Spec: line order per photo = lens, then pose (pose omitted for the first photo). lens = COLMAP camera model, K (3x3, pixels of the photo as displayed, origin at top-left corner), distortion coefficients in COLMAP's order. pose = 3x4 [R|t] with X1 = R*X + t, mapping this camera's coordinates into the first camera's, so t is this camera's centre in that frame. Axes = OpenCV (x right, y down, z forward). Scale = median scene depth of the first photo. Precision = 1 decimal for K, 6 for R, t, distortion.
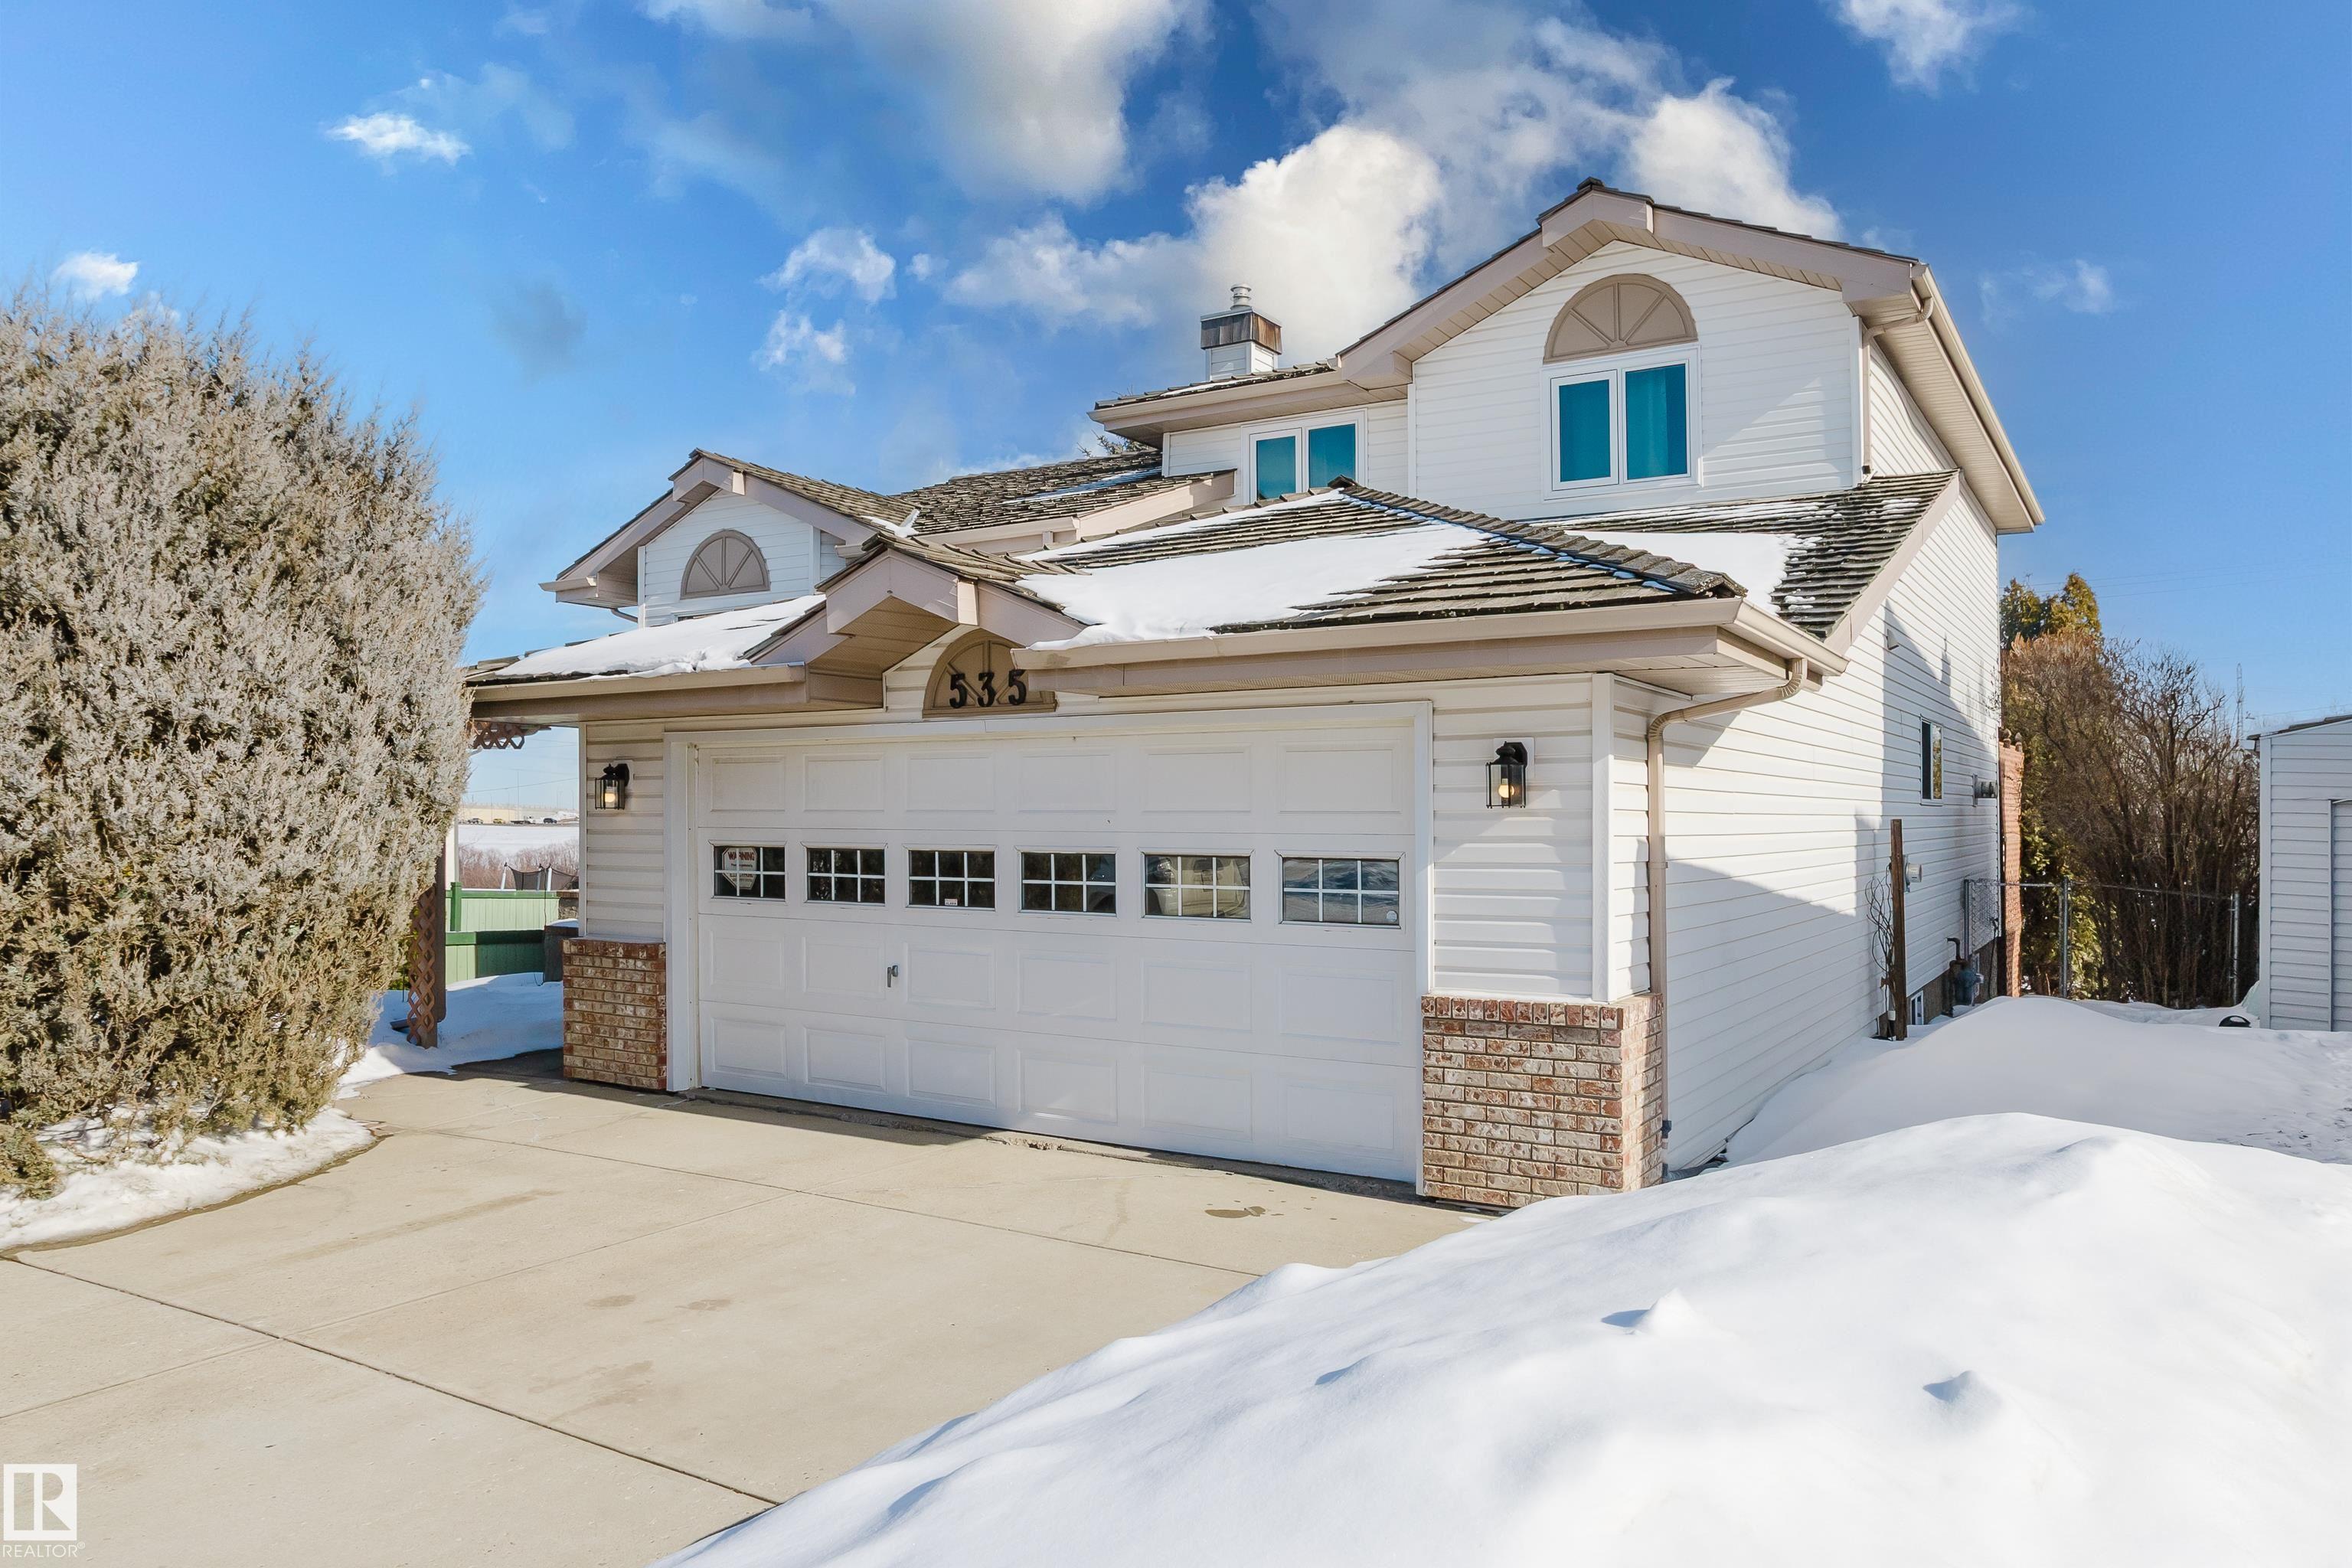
lens RADIAL K [[1148.6, 0, 1178.6], [0, 1148.6, 771.4], [0, 0, 1]] dist [-0.045855, 0.035350]
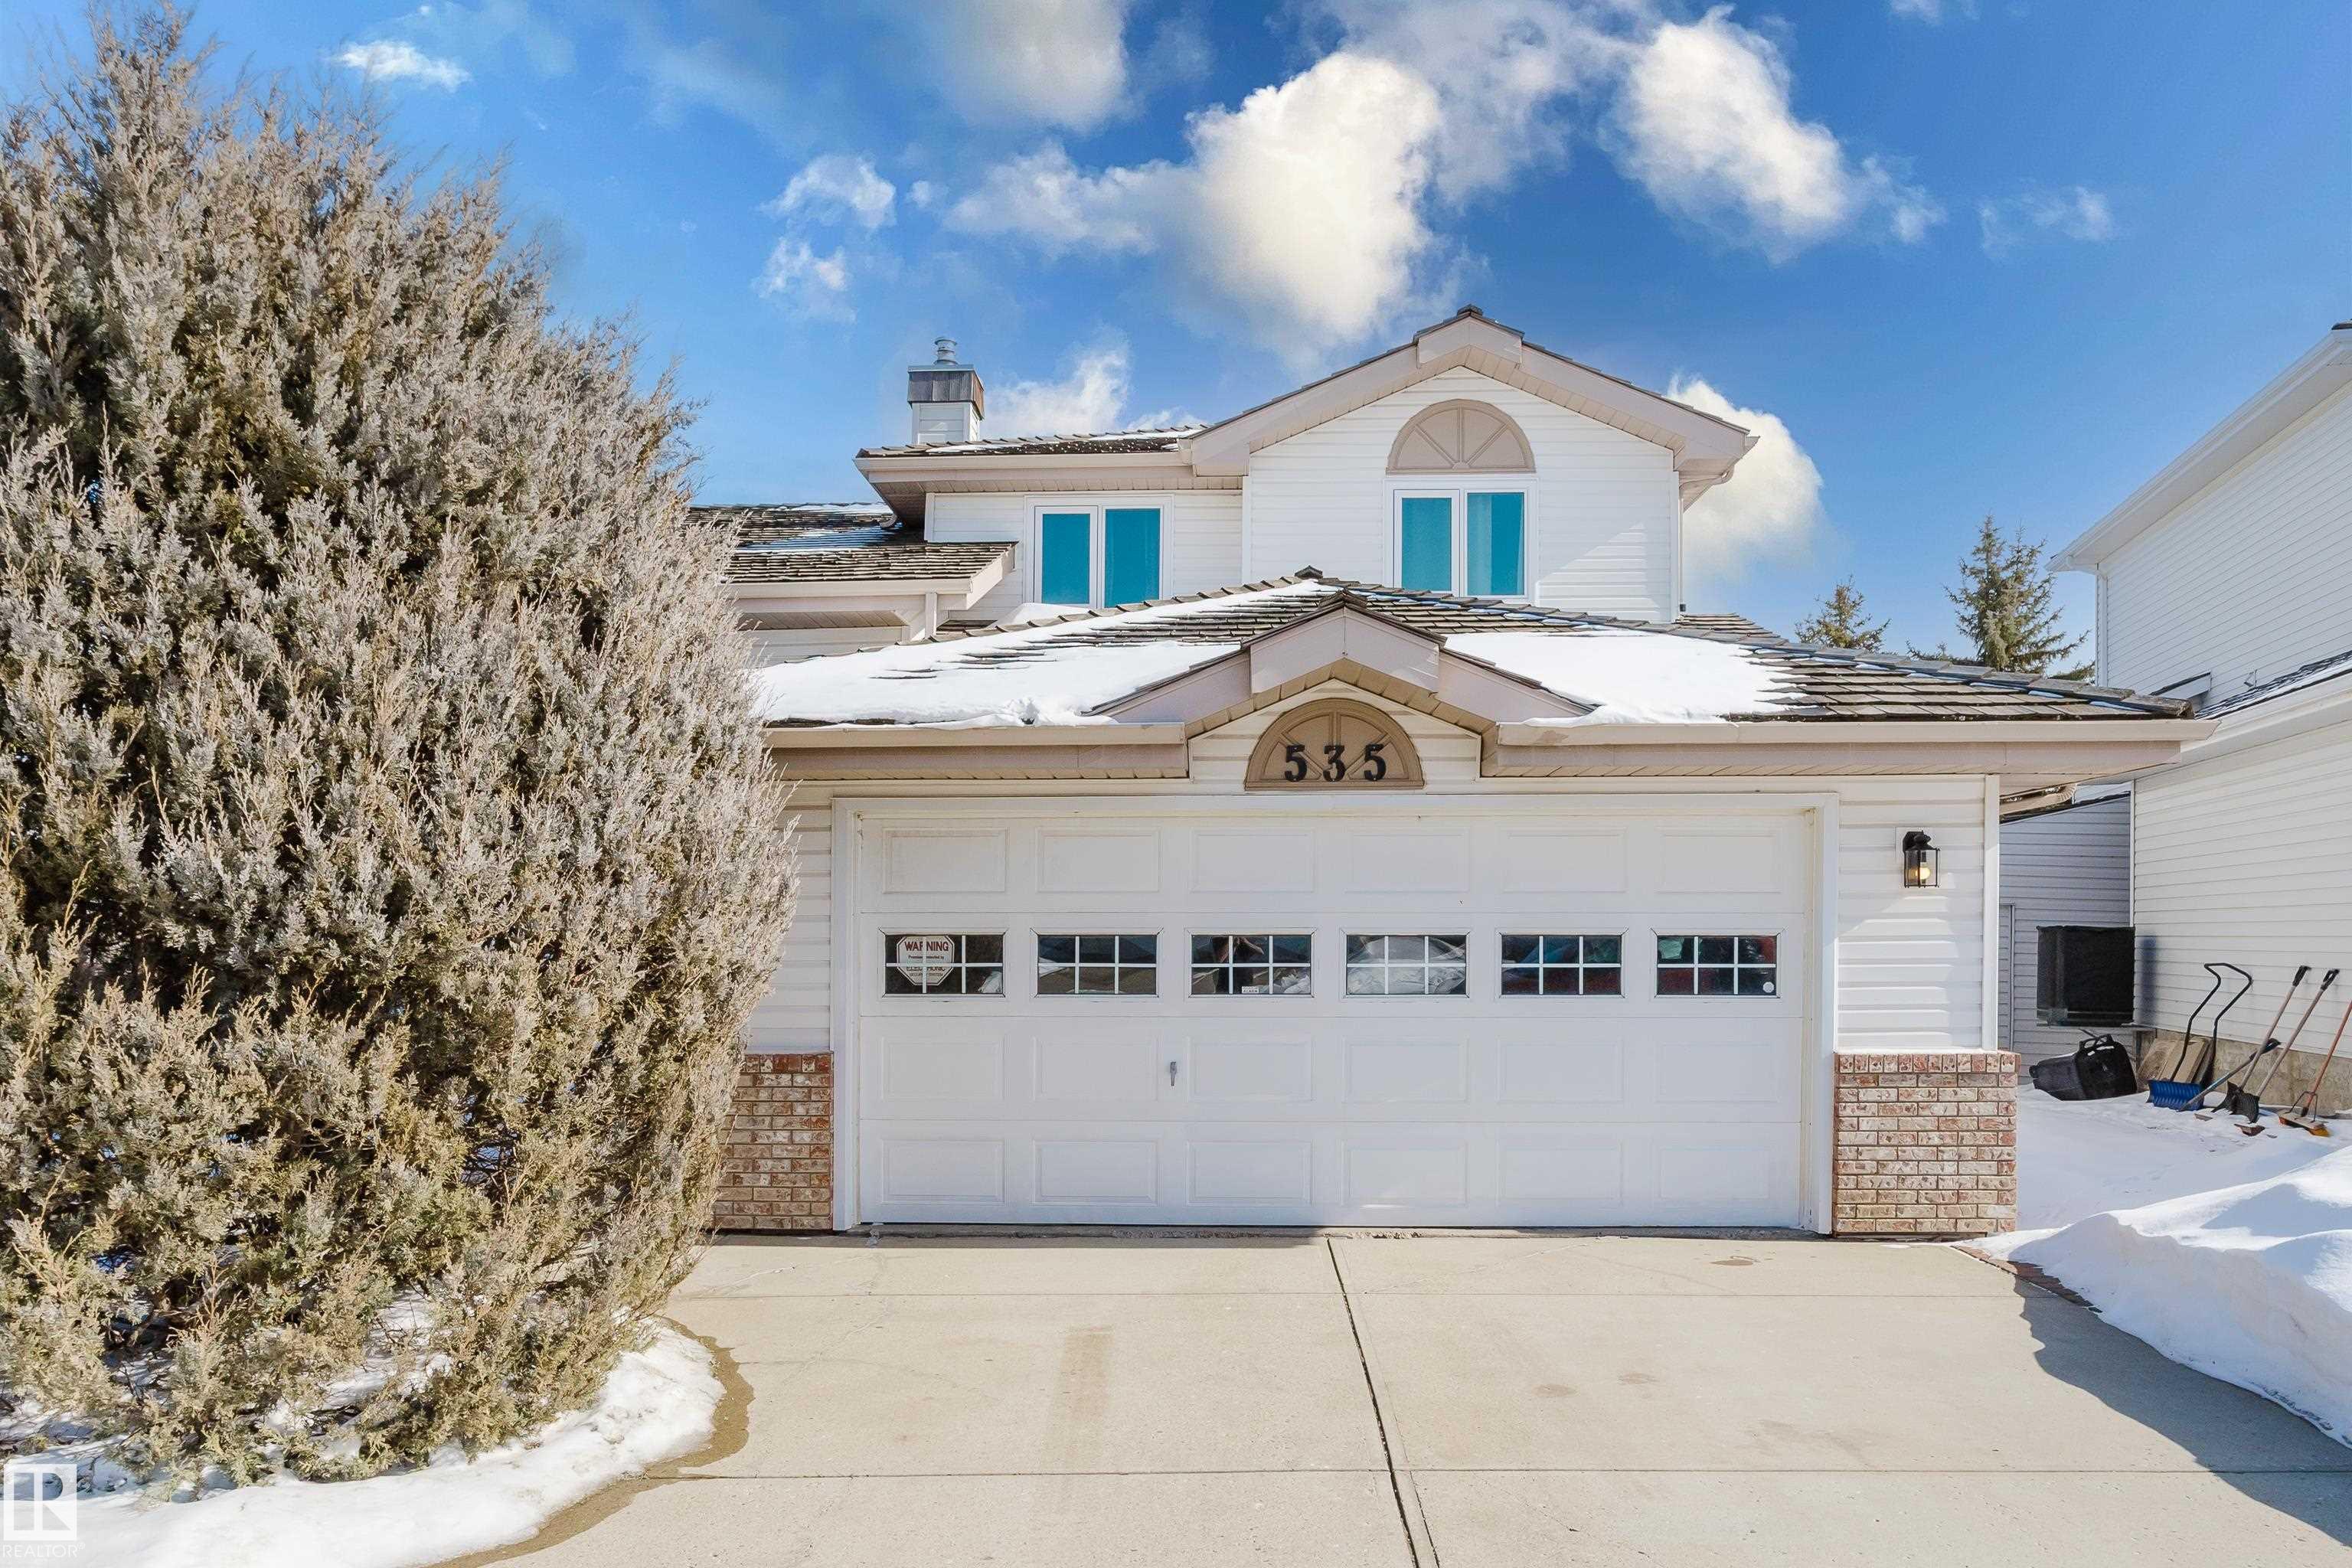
lens RADIAL K [[1158.6, 0, 1177.8], [0, 1158.6, 855.3], [0, 0, 1]] dist [-0.050612, 0.035371]
pose [[0.925741, 0.010890, 0.378002, -0.648346], [-0.012689, 0.999917, 0.002270, 0.004031], [-0.377946, -0.006898, 0.925802, 0.162214]]
